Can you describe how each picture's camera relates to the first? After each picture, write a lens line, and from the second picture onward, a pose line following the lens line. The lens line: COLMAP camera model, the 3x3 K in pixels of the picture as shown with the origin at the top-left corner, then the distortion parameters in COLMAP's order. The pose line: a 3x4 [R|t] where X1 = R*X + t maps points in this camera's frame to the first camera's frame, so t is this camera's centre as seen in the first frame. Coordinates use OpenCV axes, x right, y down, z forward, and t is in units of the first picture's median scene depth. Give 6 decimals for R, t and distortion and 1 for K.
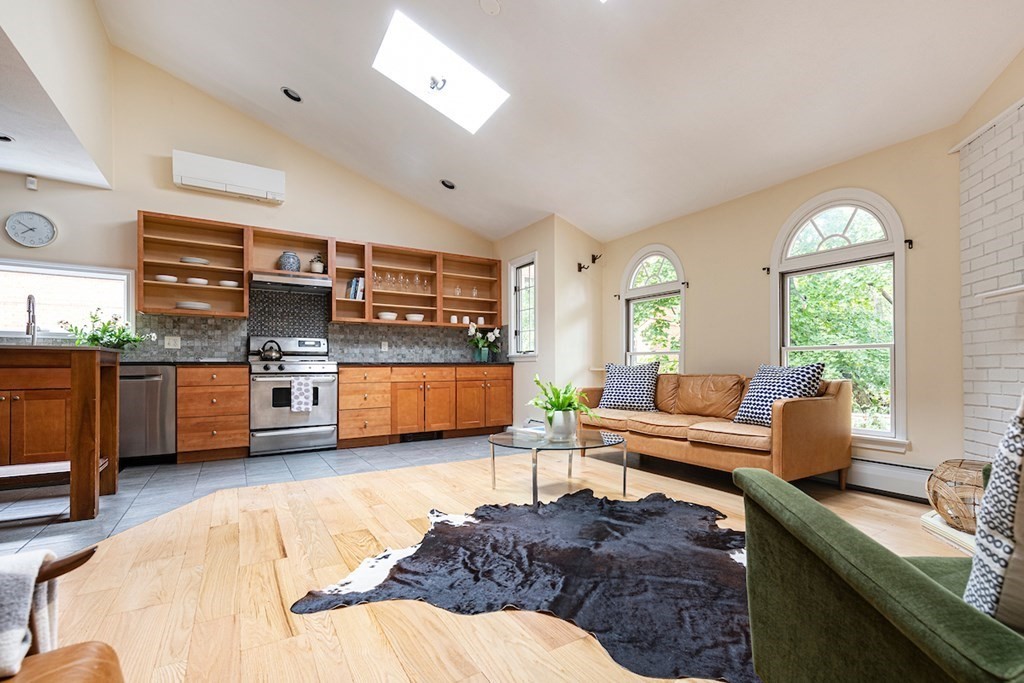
lens RADIAL K [[465.7, 0, 552.9], [0, 465.7, 363.9], [0, 0, 1]] dist [0.005445, -0.001051]
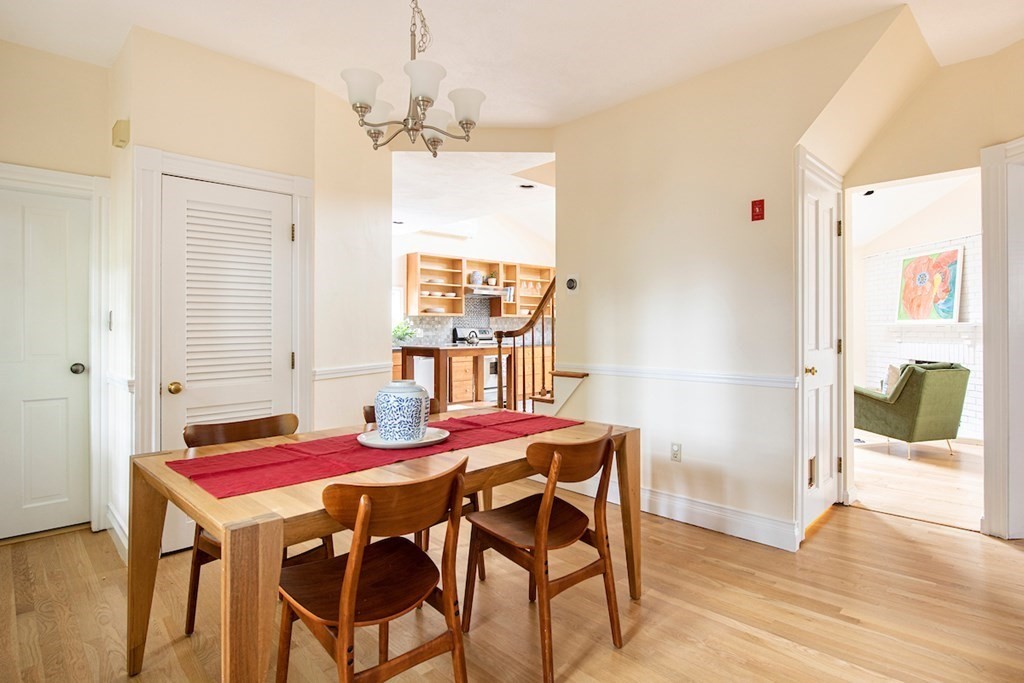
lens RADIAL K [[538.6, 0, 521.8], [0, 538.6, 333.7], [0, 0, 1]] dist [0.003070, 0.000207]
pose [[0.986142, -0.001376, 0.165897, -0.742785], [-0.000786, 0.999916, 0.012970, -0.064925], [-0.165901, -0.012920, 0.986058, -0.768703]]
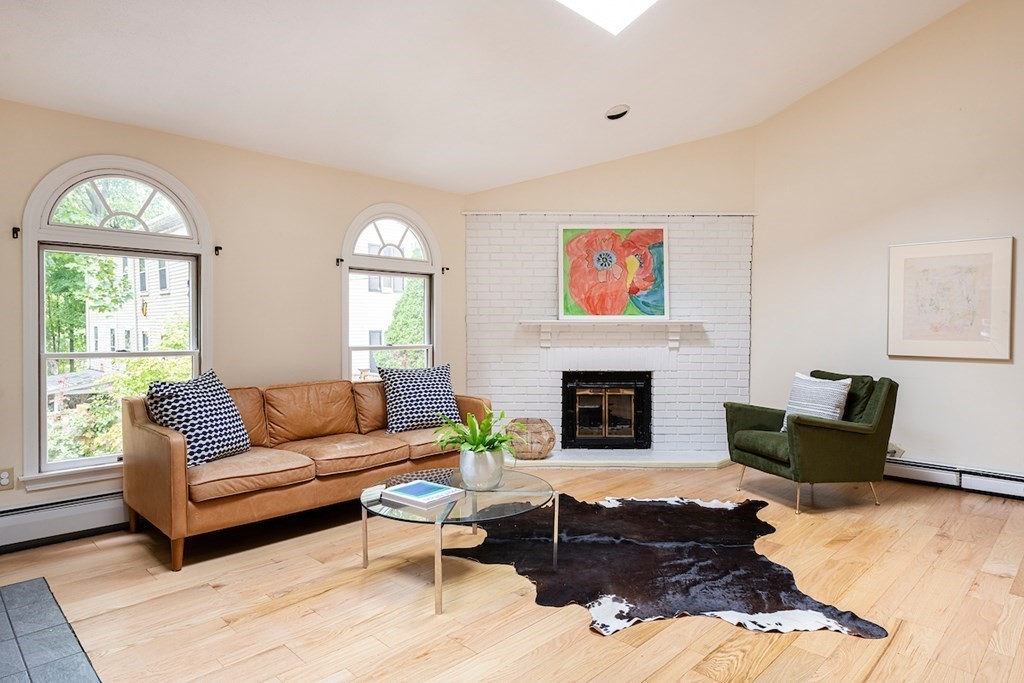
lens RADIAL K [[594.9, 0, 508.1], [0, 594.9, 340.7], [0, 0, 1]] dist [0.011906, -0.004521]
pose [[-0.184565, -0.023713, 0.982534, -0.585932], [-0.005145, 0.999719, 0.023161, -0.061210], [-0.982807, -0.000781, -0.184635, 0.712141]]
